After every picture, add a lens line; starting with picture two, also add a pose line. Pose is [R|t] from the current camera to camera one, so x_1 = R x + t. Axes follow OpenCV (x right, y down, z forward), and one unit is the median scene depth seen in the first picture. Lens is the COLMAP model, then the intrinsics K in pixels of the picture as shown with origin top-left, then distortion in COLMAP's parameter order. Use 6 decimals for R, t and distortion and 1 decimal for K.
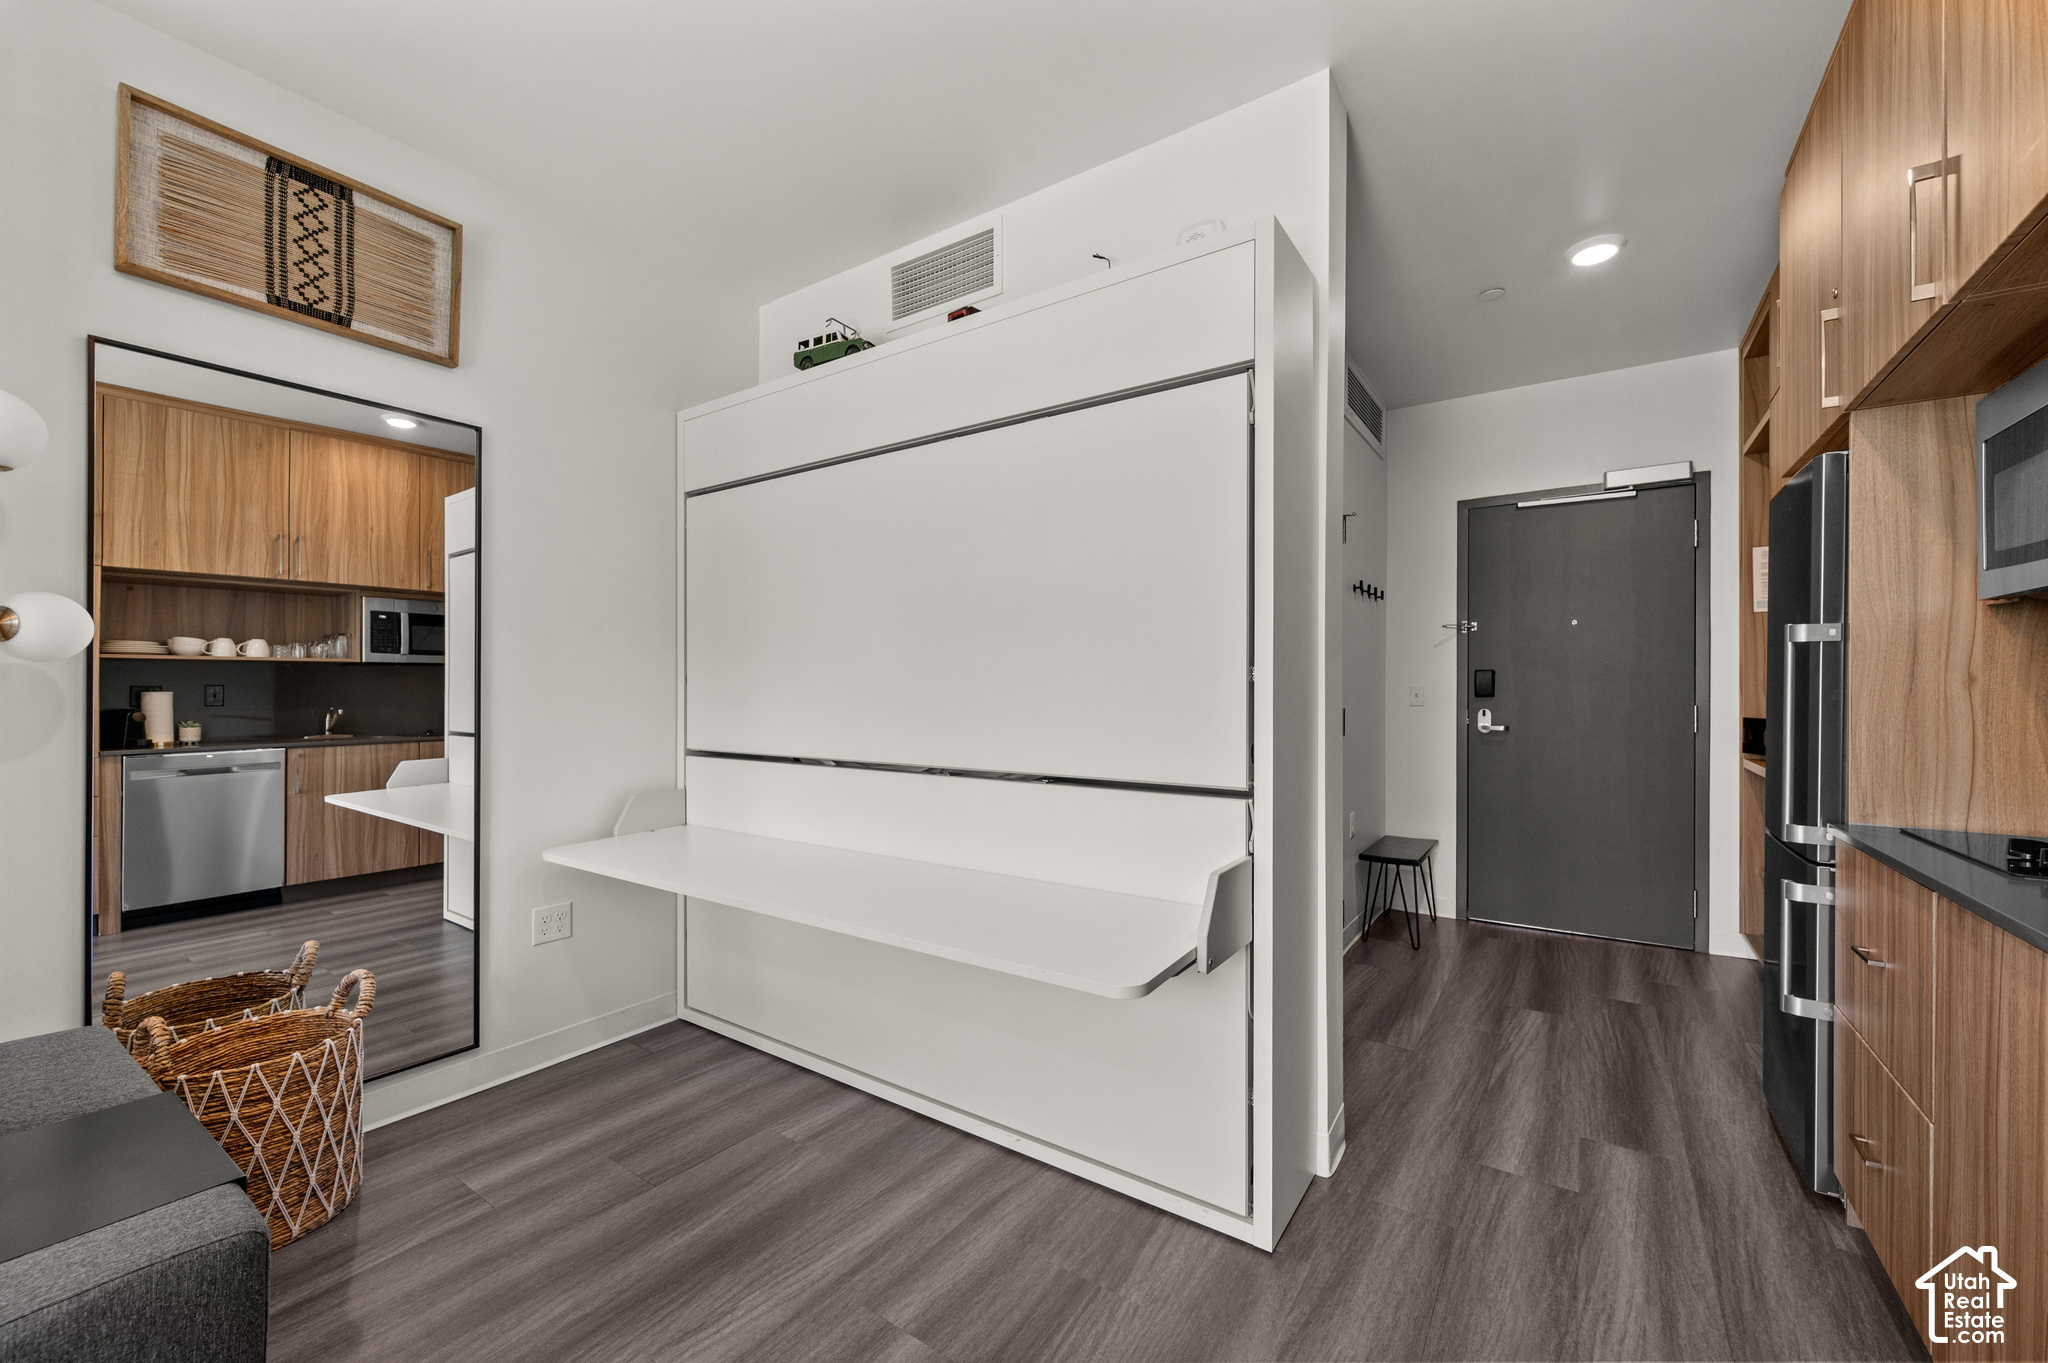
lens RADIAL K [[809.2, 0, 1030.4], [0, 809.2, 691.5], [0, 0, 1]] dist [-0.001059, -0.000240]
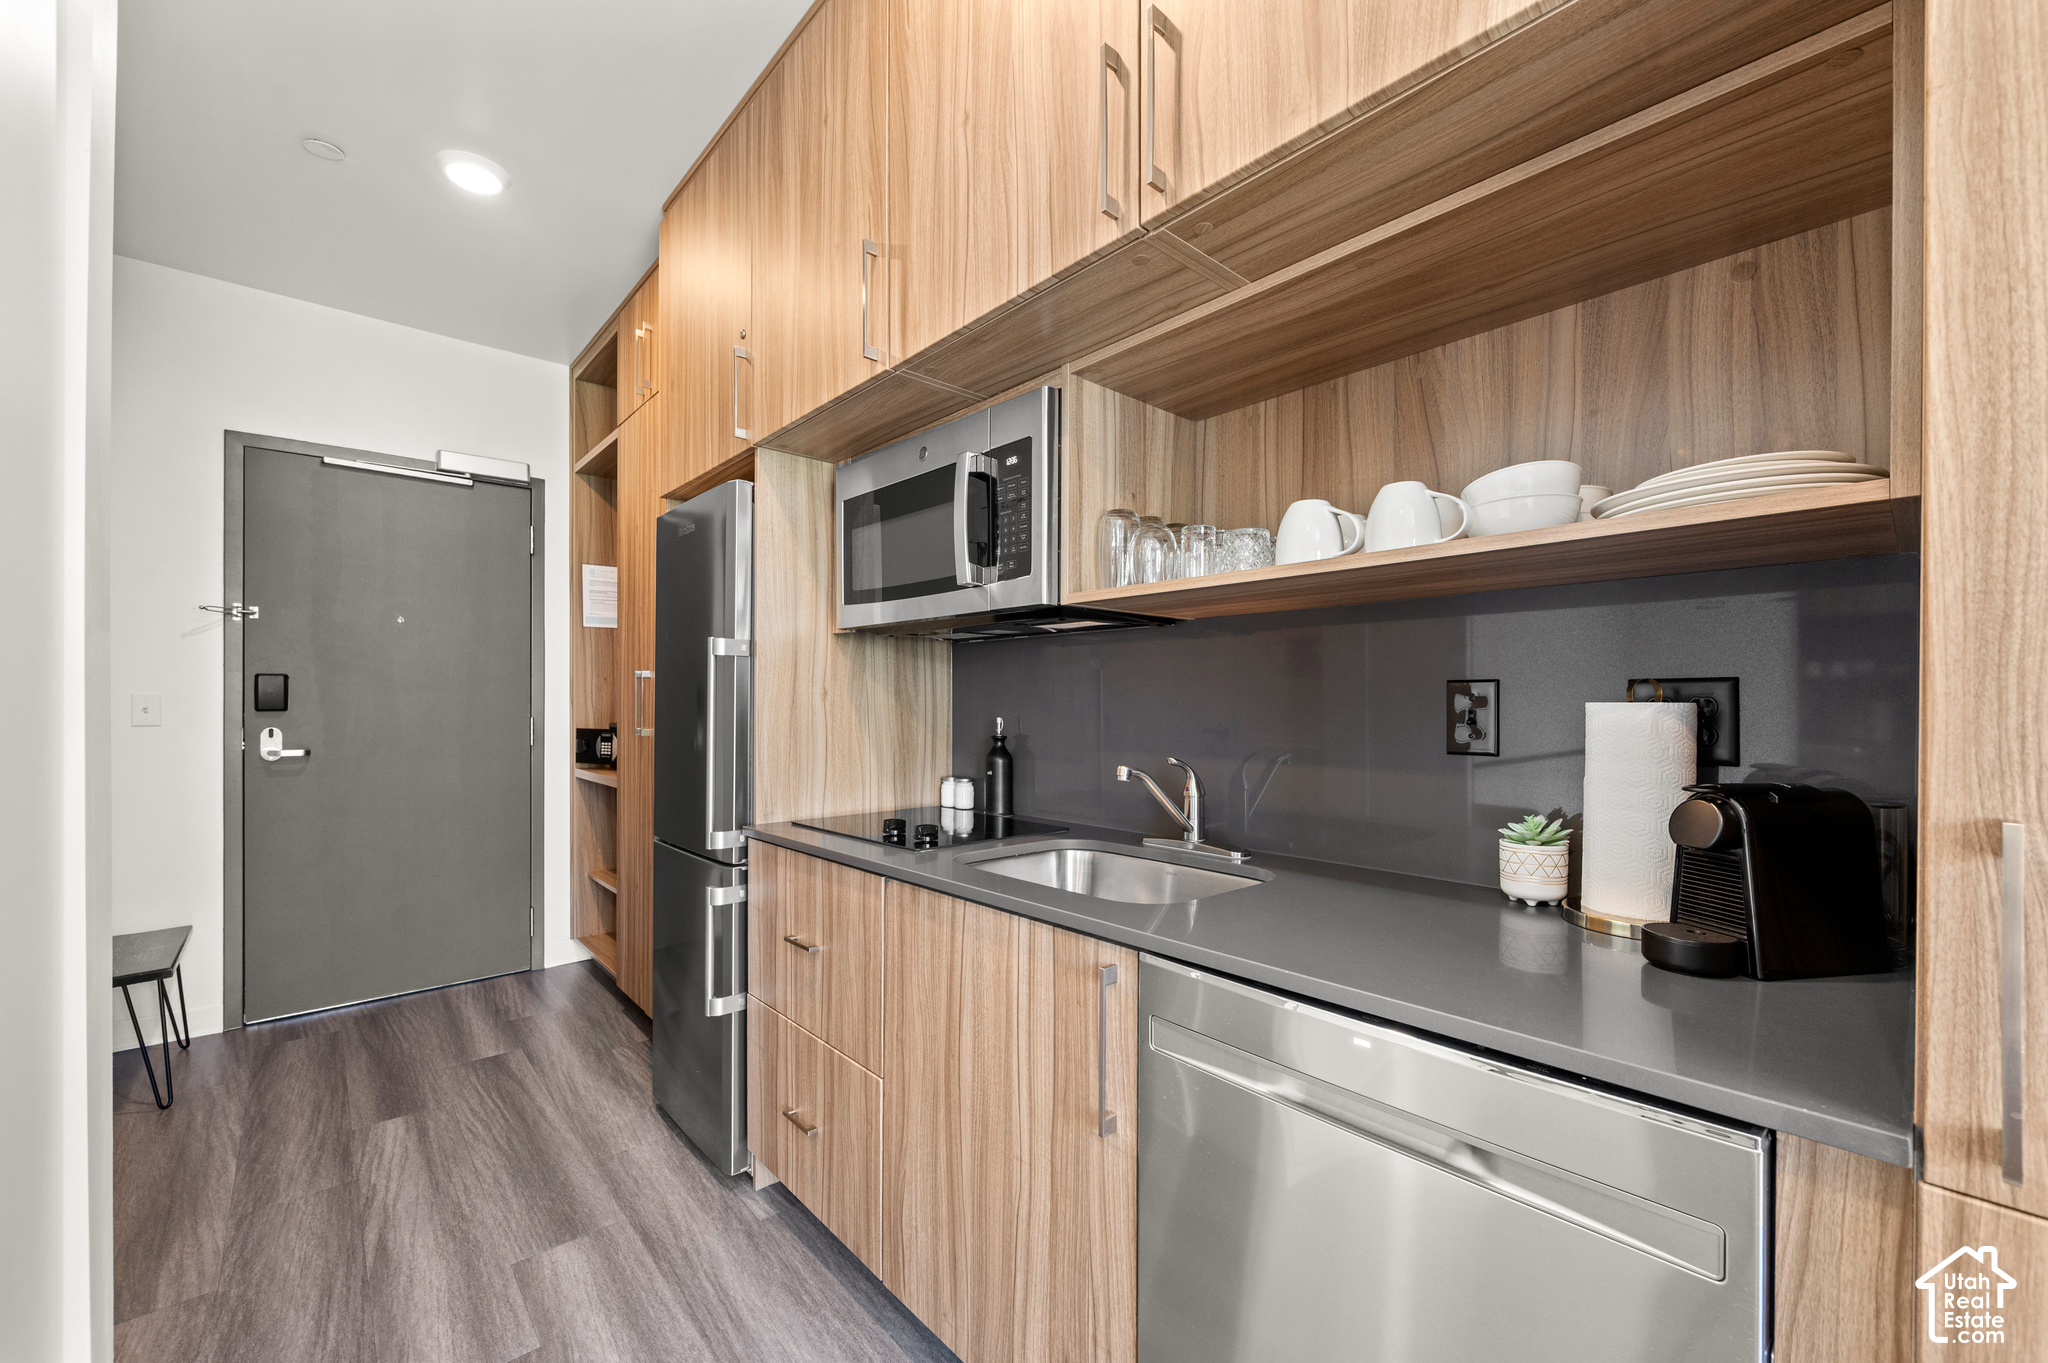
lens RADIAL K [[805.6, 0, 1022.1], [0, 805.6, 703.9], [0, 0, 1]] dist [-0.001882, -0.000001]
pose [[0.232339, -0.002437, 0.972632, 0.032796], [0.001516, 0.999997, 0.002143, -0.000401], [-0.972634, 0.000977, 0.232342, 0.353856]]
